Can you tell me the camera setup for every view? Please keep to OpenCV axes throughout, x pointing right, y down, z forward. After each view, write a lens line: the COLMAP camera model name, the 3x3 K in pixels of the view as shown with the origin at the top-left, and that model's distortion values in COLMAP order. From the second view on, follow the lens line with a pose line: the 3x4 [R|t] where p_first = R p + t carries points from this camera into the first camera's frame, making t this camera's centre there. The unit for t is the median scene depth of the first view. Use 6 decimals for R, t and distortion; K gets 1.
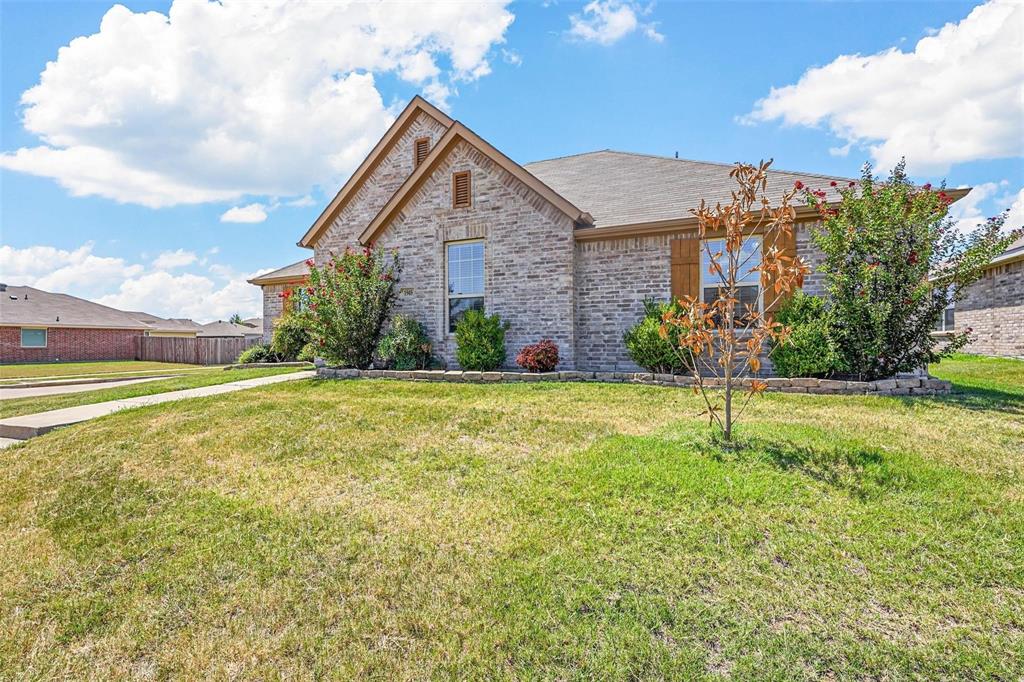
lens RADIAL K [[455.6, 0, 506.4], [0, 455.6, 341.7], [0, 0, 1]] dist [-0.009078, 0.004402]
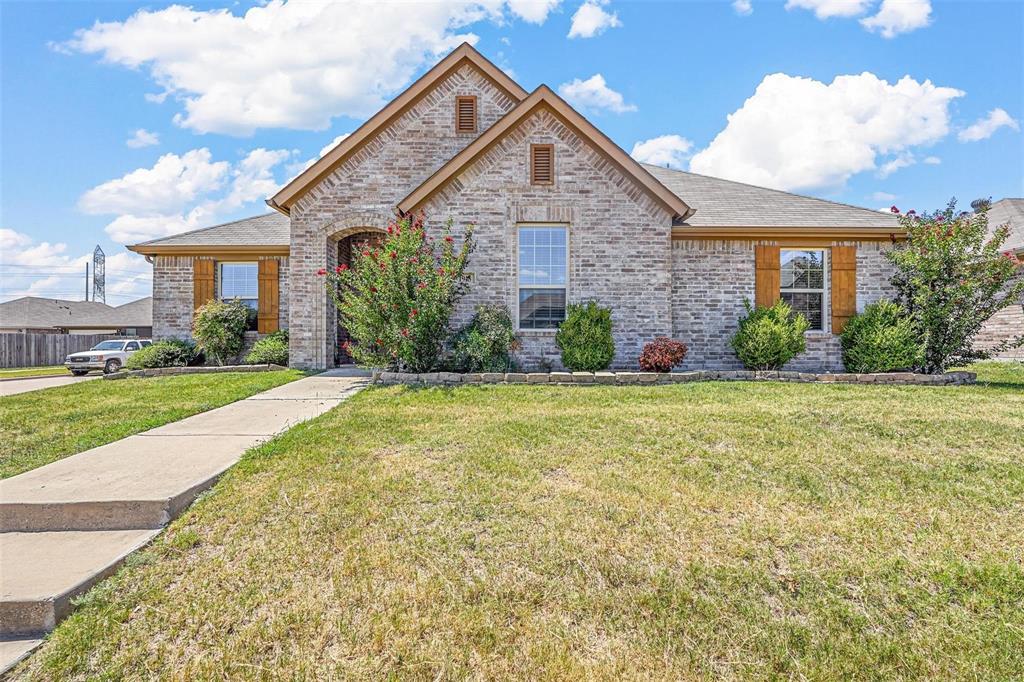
lens RADIAL K [[455.6, 0, 510.7], [0, 455.6, 341.6], [0, 0, 1]] dist [-0.009078, 0.004402]
pose [[0.911156, 0.010756, 0.411921, -0.541807], [-0.009357, 0.999942, -0.005411, 0.010733], [-0.411955, 0.001076, 0.911203, 0.245855]]
